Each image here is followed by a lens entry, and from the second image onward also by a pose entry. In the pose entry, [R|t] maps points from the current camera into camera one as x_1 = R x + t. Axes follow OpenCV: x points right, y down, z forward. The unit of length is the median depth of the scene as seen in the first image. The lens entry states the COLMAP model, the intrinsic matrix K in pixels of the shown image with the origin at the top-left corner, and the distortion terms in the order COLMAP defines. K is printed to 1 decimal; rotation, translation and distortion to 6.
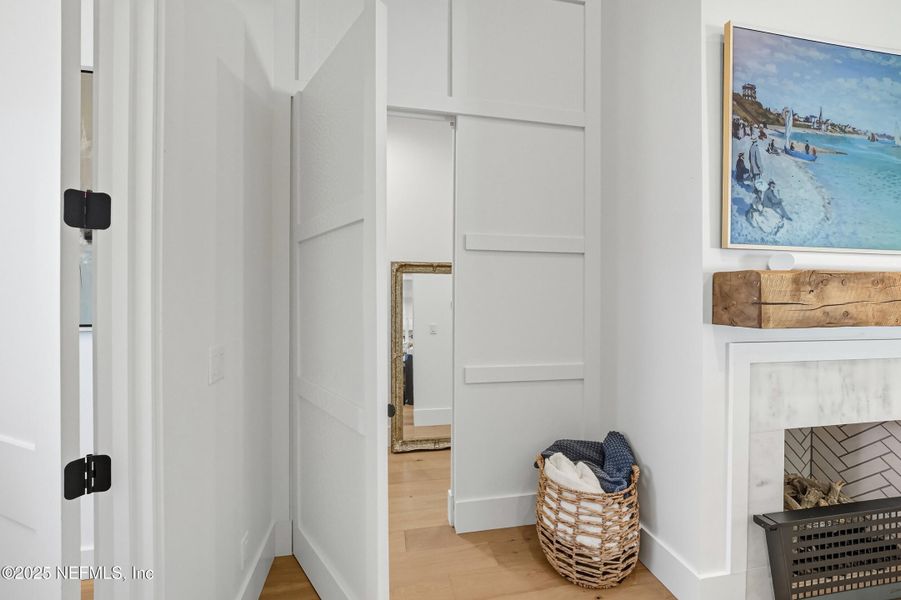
lens RADIAL K [[371.3, 0, 450.5], [0, 371.3, 300.0], [0, 0, 1]] dist [0.000861, 0.000276]
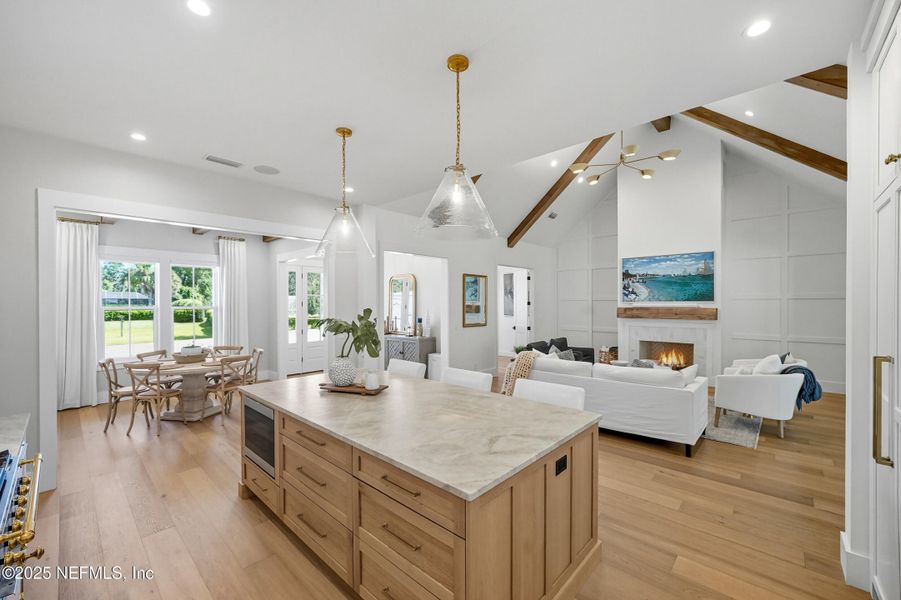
lens RADIAL K [[365.5, 0, 449.1], [0, 365.5, 304.0], [0, 0, 1]] dist [-0.002877, -0.000073]
pose [[0.582582, -0.005337, -0.812754, 3.365733], [0.002582, 0.999986, -0.004716, -0.100578], [0.812768, 0.000649, 0.582588, -3.774959]]
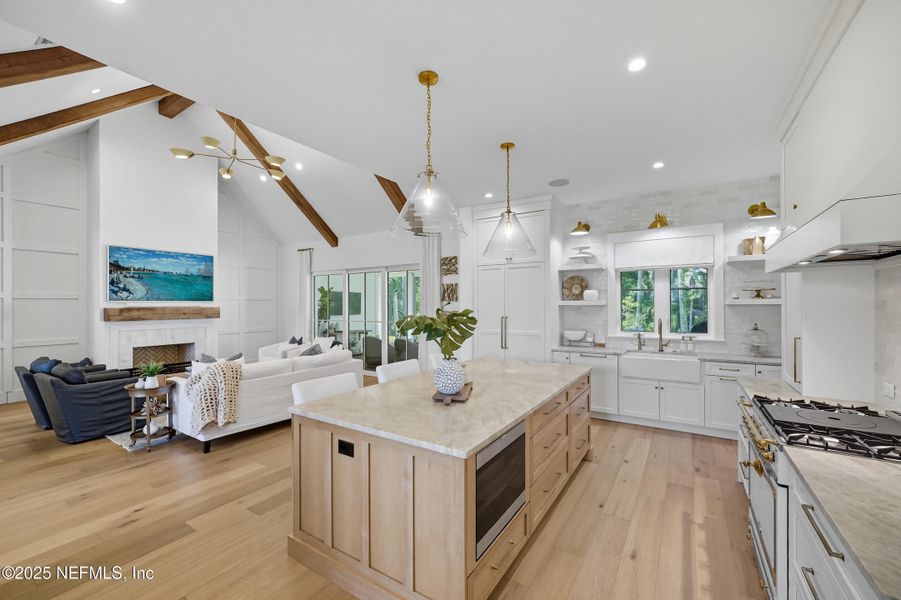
lens RADIAL K [[365.5, 0, 449.1], [0, 365.5, 304.0], [0, 0, 1]] dist [-0.002877, -0.000073]
pose [[0.699237, -0.007667, 0.714849, 0.498570], [0.011827, 0.999930, -0.000845, -0.067939], [-0.714792, 0.009046, 0.699279, -4.211686]]
